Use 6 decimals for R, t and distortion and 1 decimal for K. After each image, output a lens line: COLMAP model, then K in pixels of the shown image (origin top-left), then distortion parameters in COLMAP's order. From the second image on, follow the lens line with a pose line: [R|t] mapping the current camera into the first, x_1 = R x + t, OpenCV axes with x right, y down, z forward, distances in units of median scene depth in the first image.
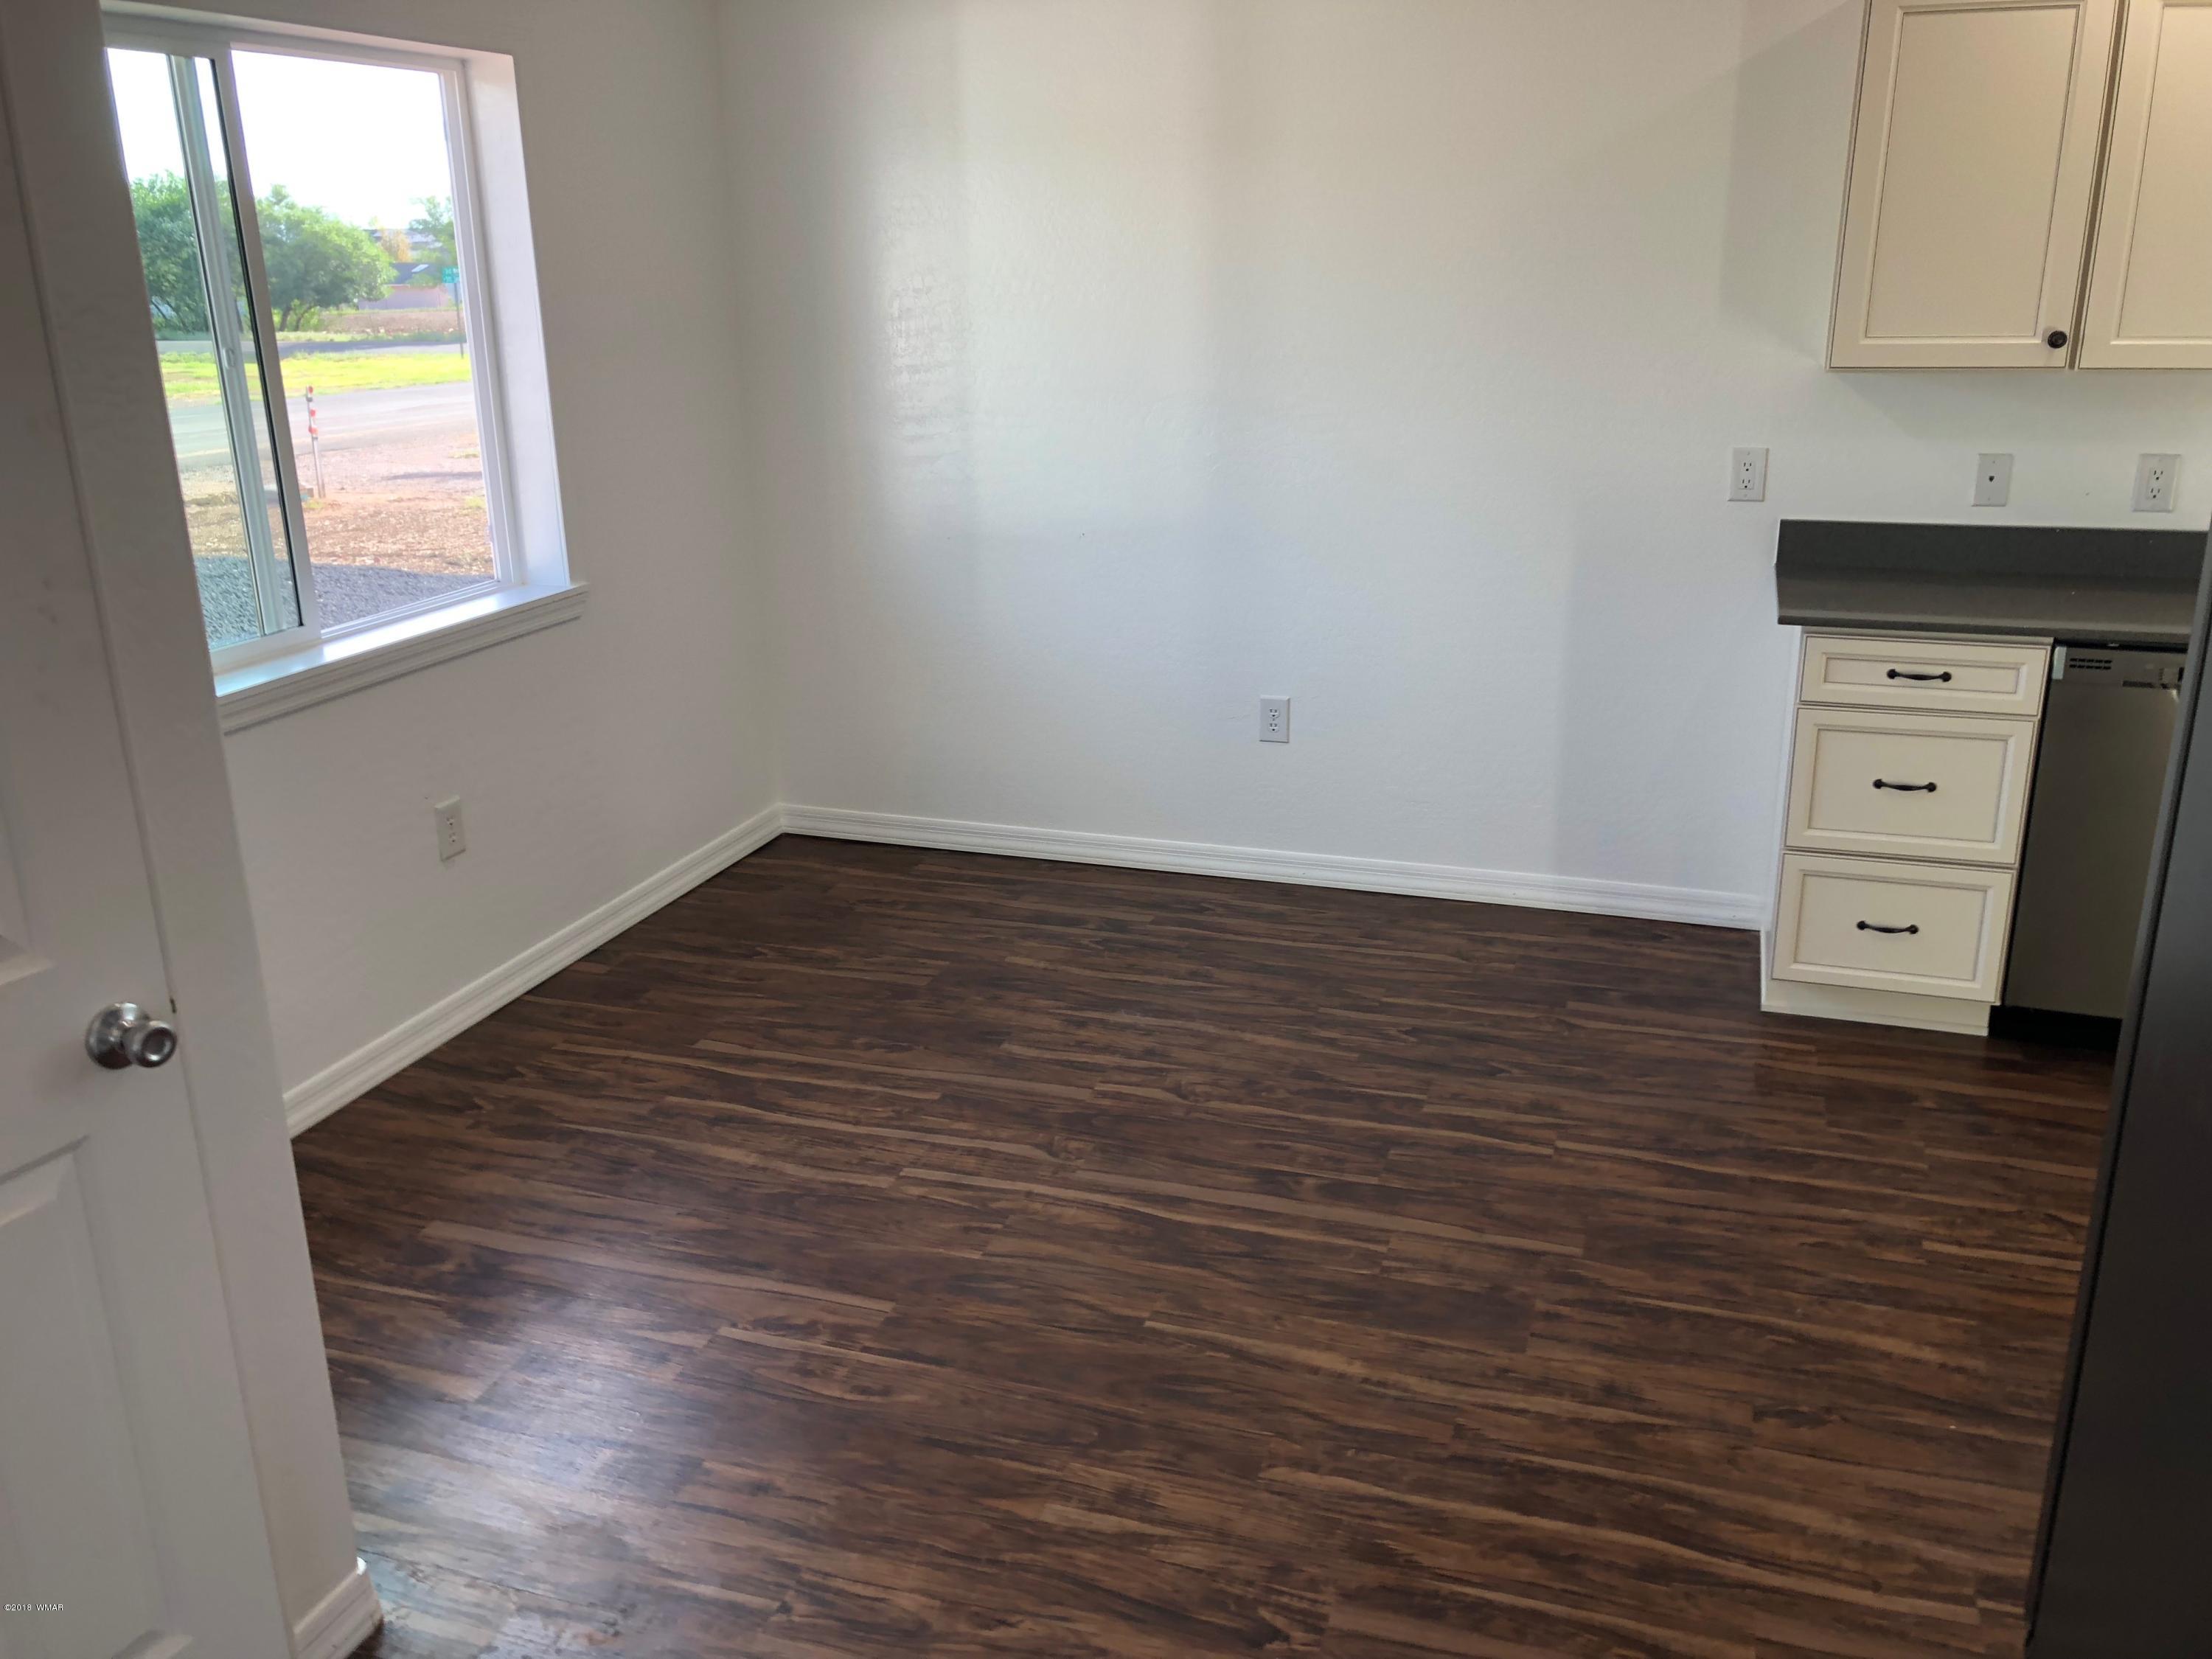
lens RADIAL K [[1806.0, 0, 1110.5], [0, 1806.0, 828.4], [0, 0, 1]] dist [0.041505, -0.039159]
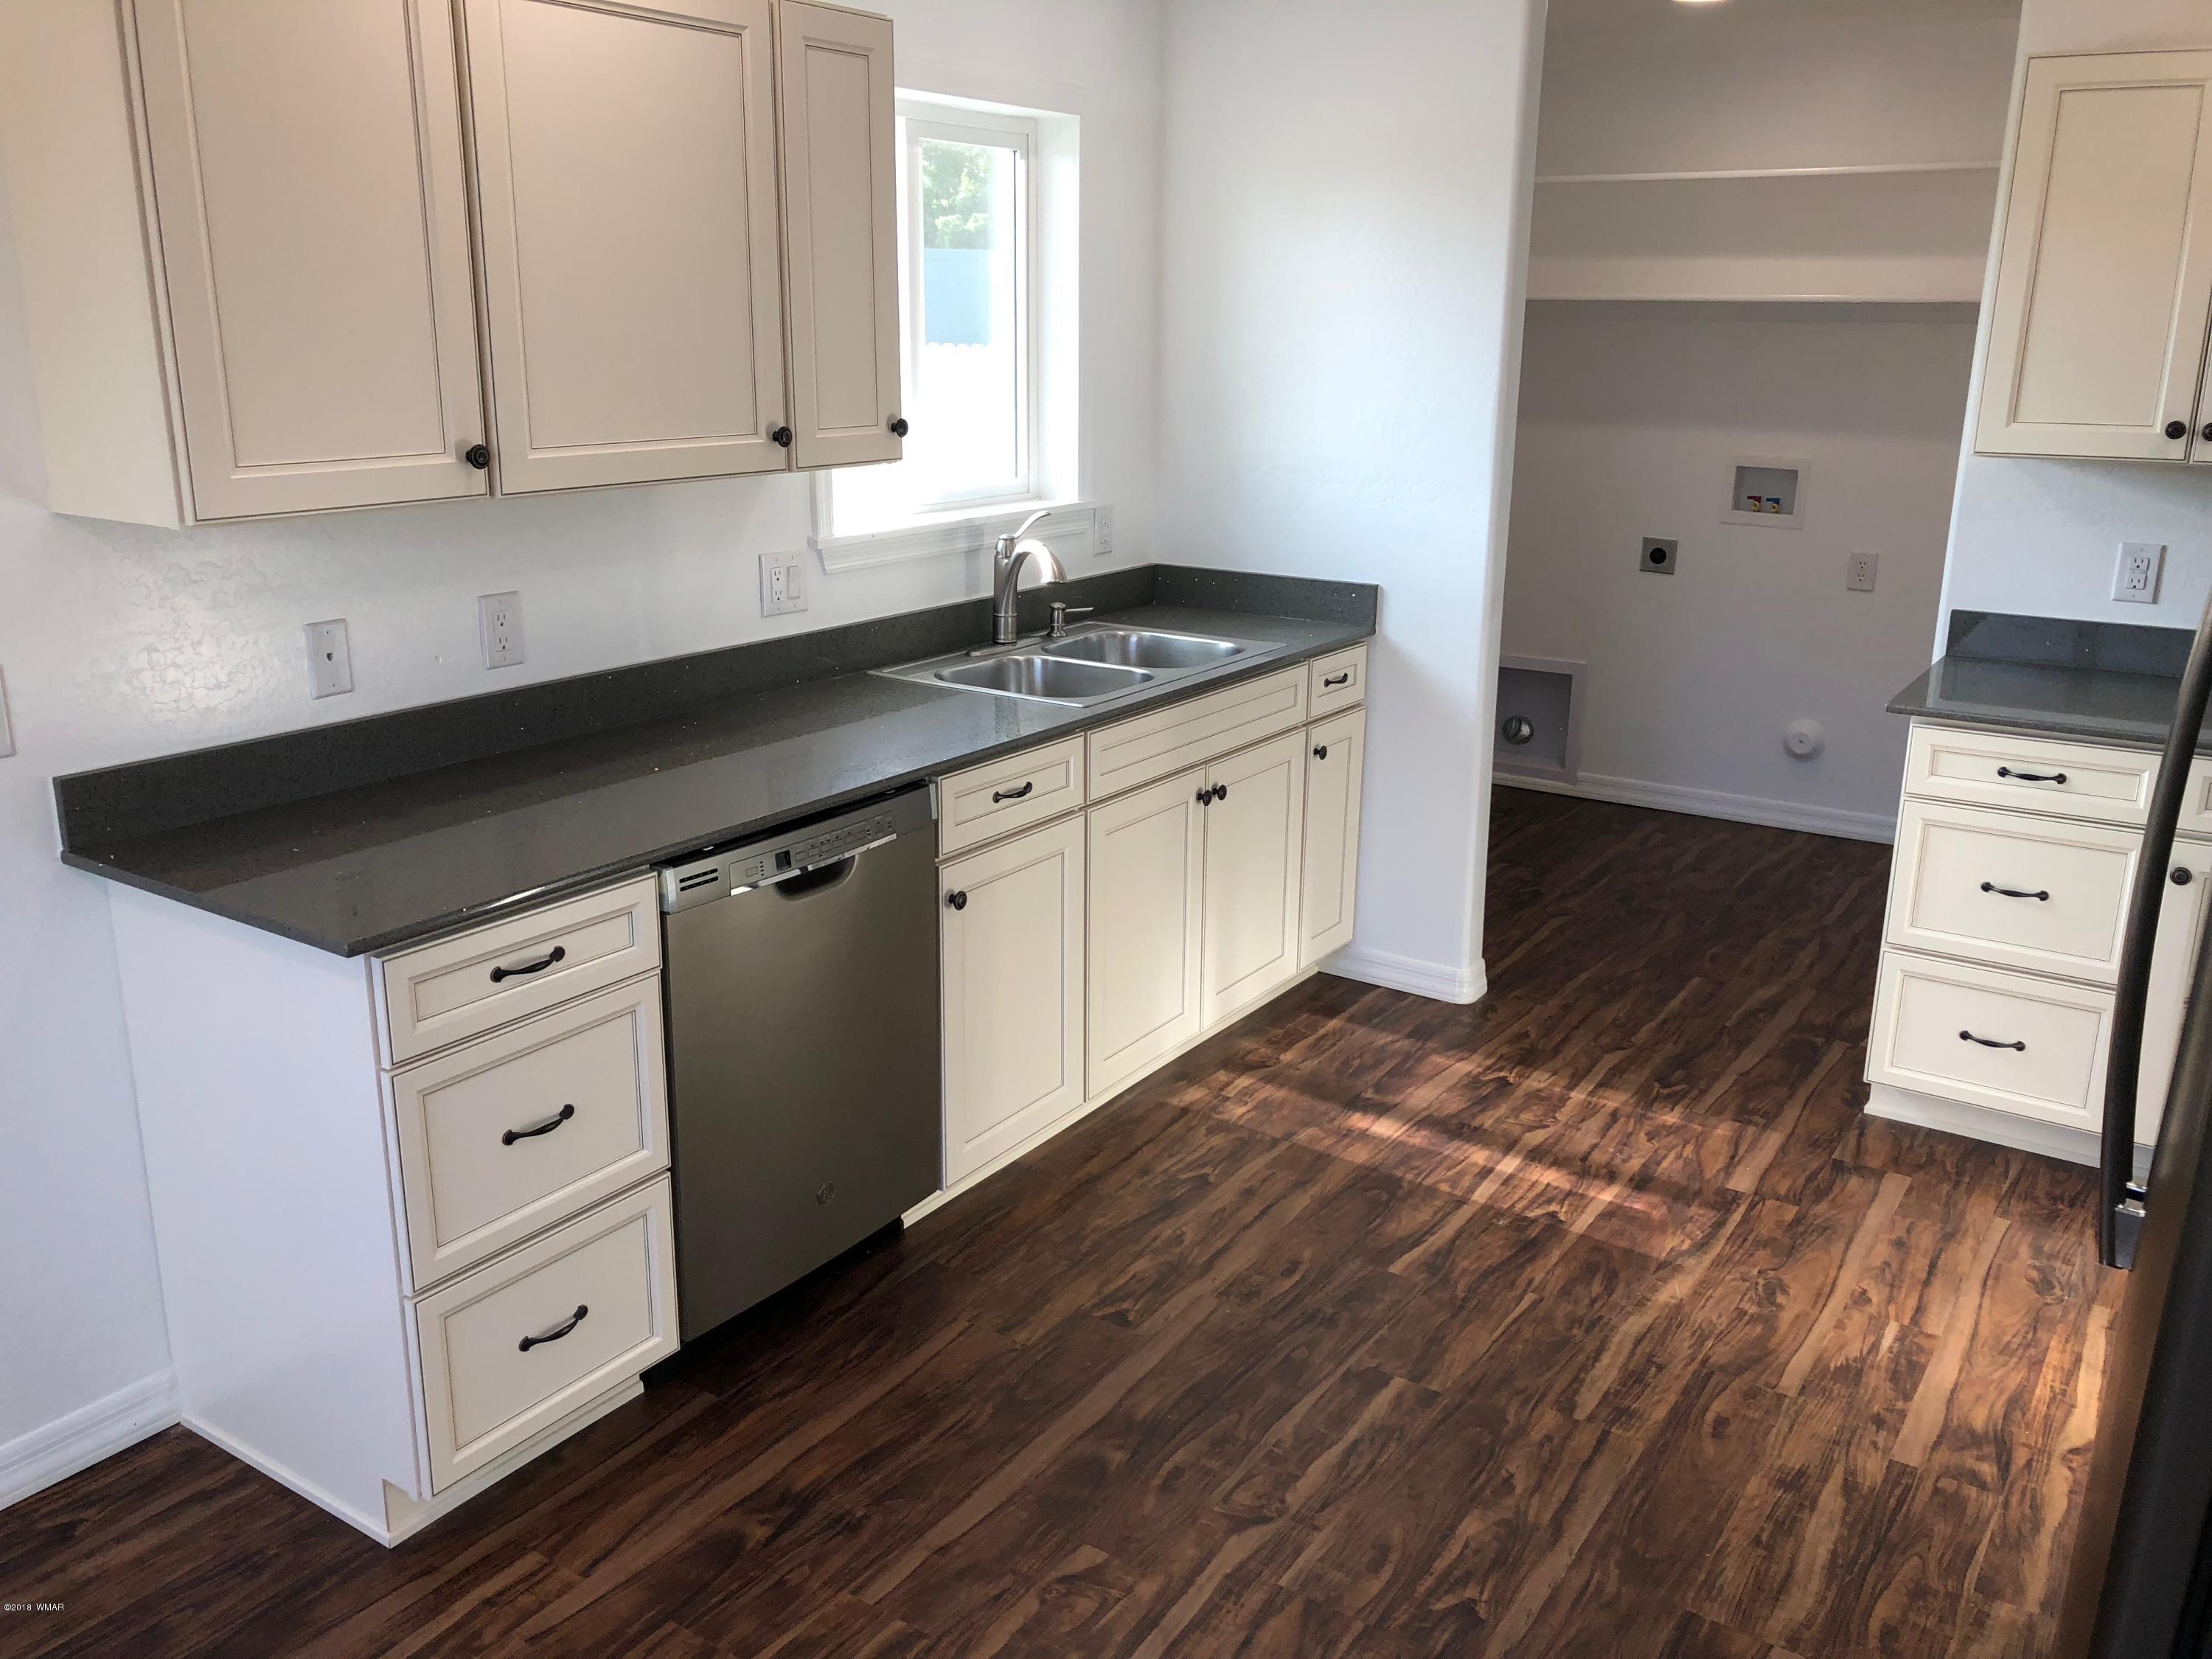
lens RADIAL K [[1806.0, 0, 1106.5], [0, 1806.0, 817.4], [0, 0, 1]] dist [0.041505, -0.039159]
pose [[0.274685, -0.237832, 0.931657, -0.093862], [0.282789, 0.946057, 0.158132, -0.171042], [-0.919009, 0.220026, 0.327124, 0.552915]]
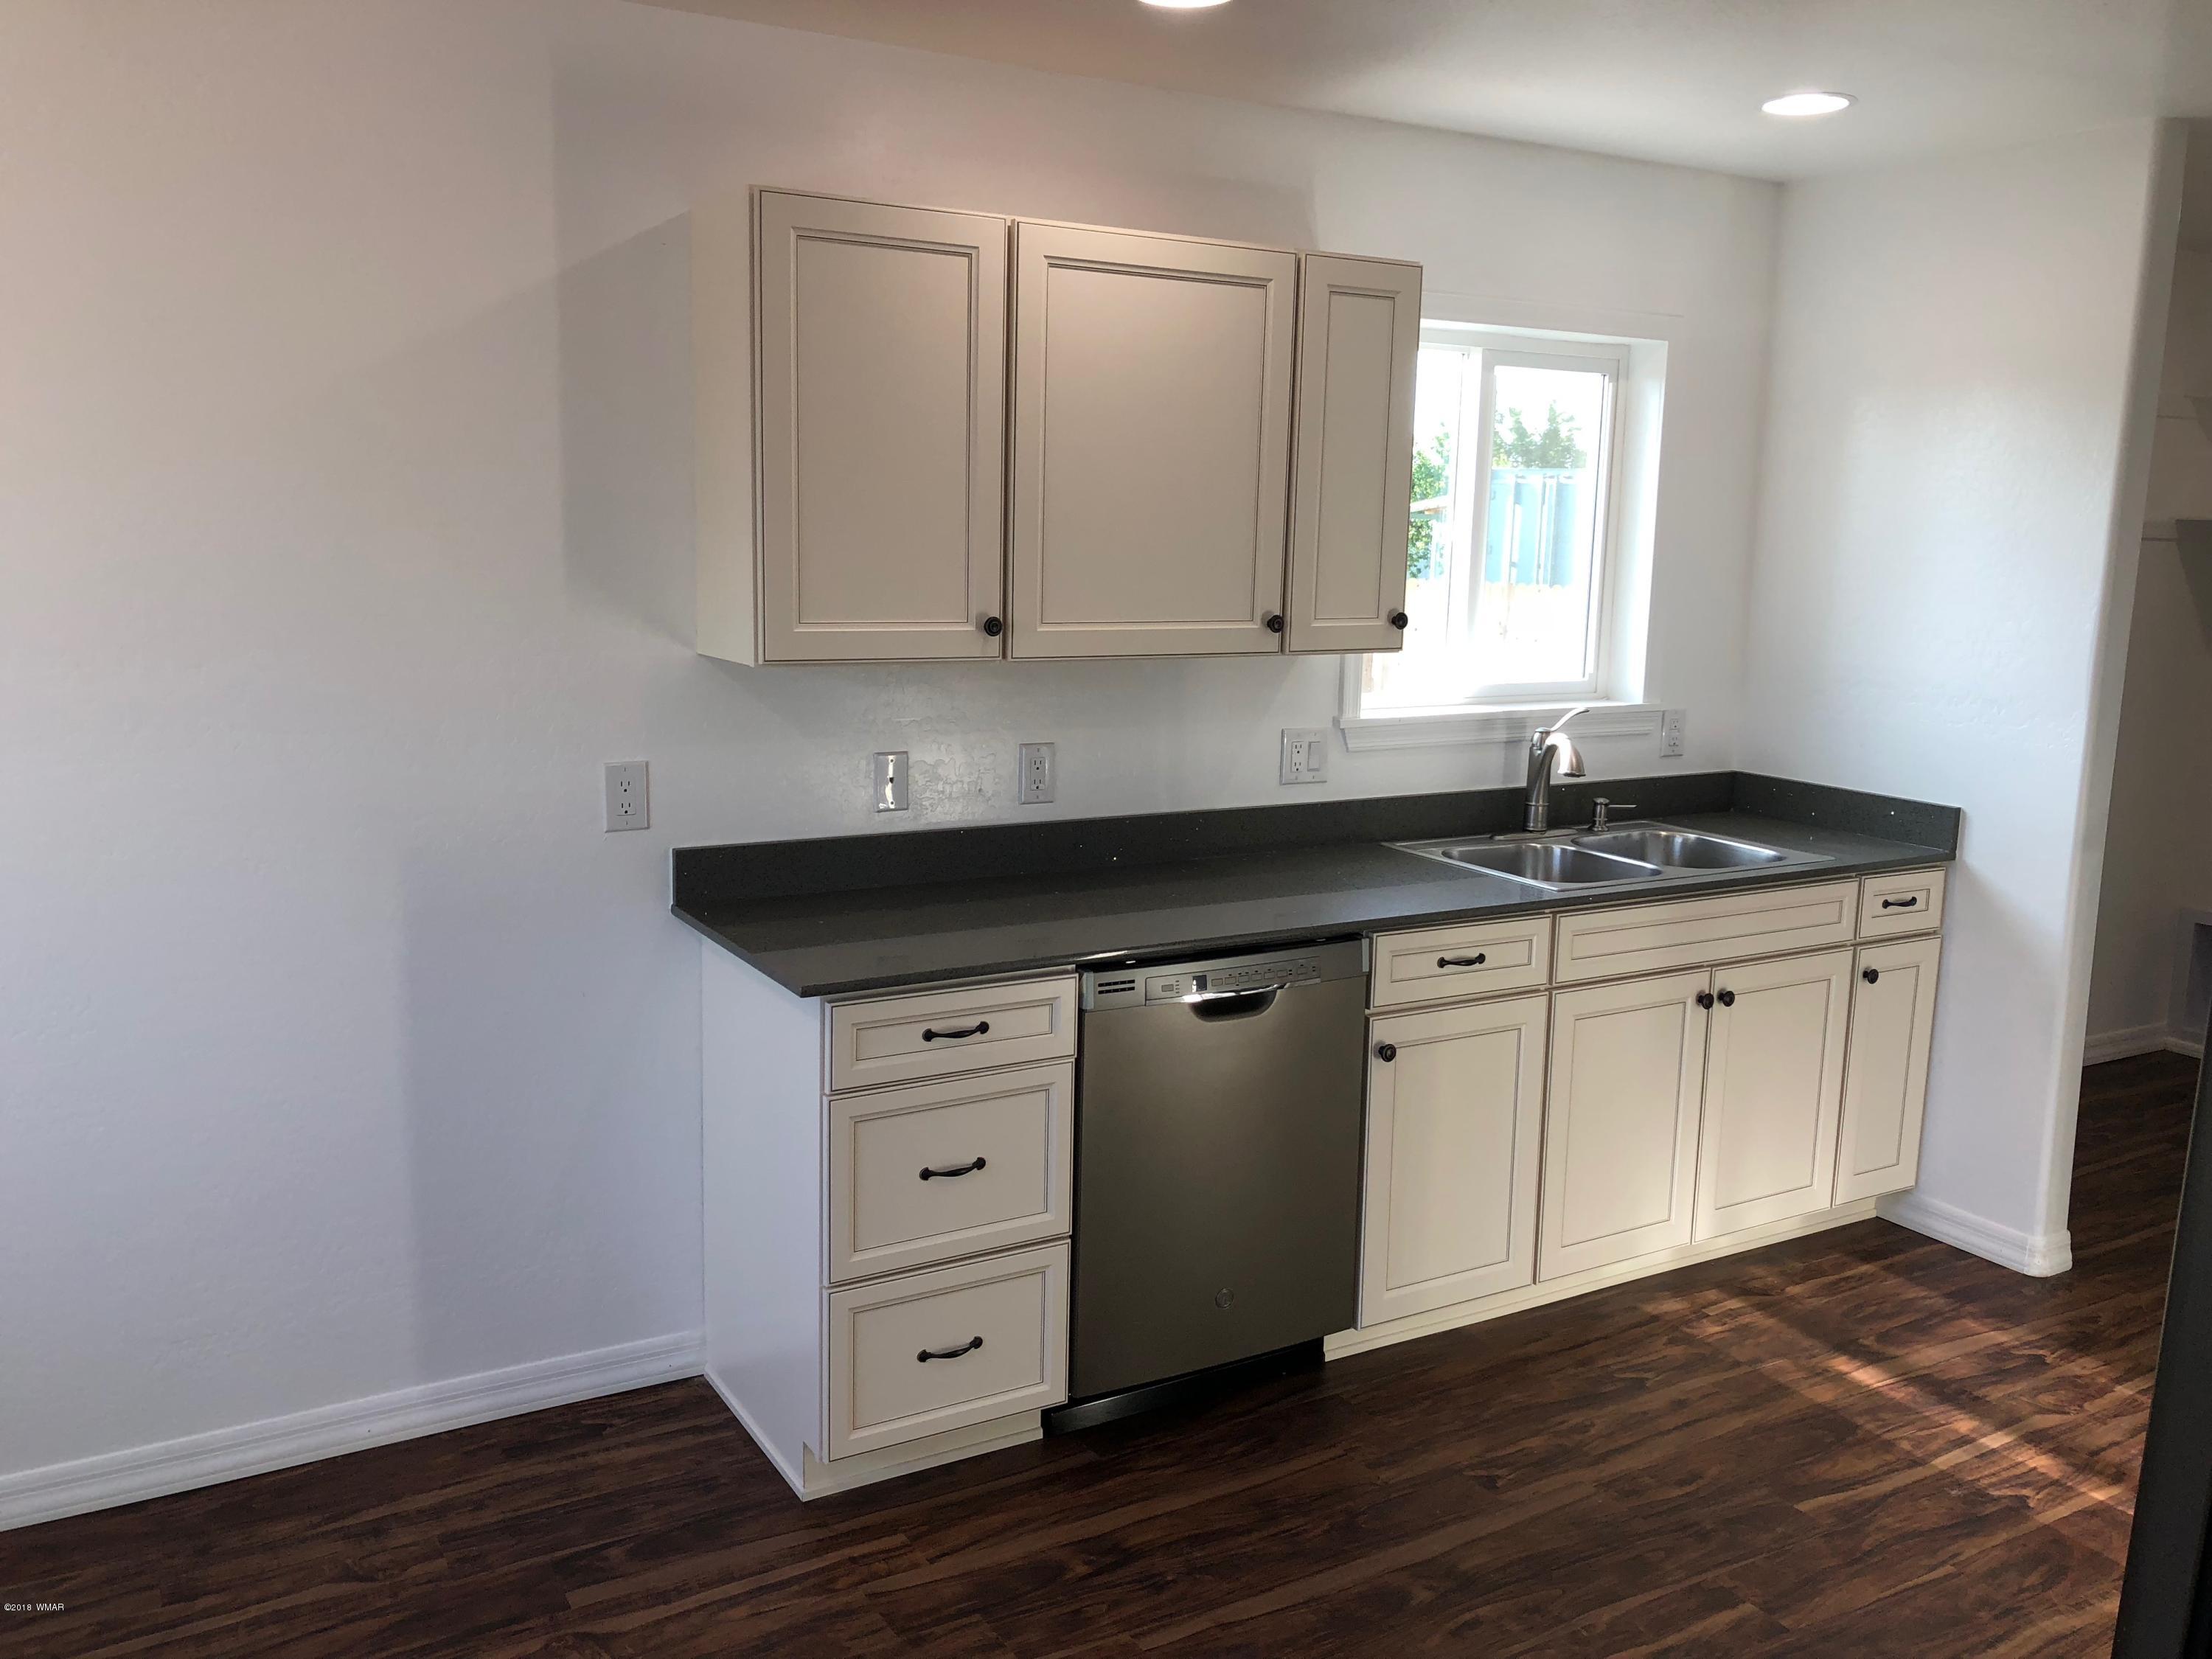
lens RADIAL K [[1806.0, 0, 1099.0], [0, 1806.0, 830.0], [0, 0, 1]] dist [0.041505, -0.039159]
pose [[0.660052, -0.092737, 0.745474, -0.095448], [0.198786, 0.978539, -0.054277, -0.110244], [-0.724442, 0.184015, 0.664321, 0.388703]]
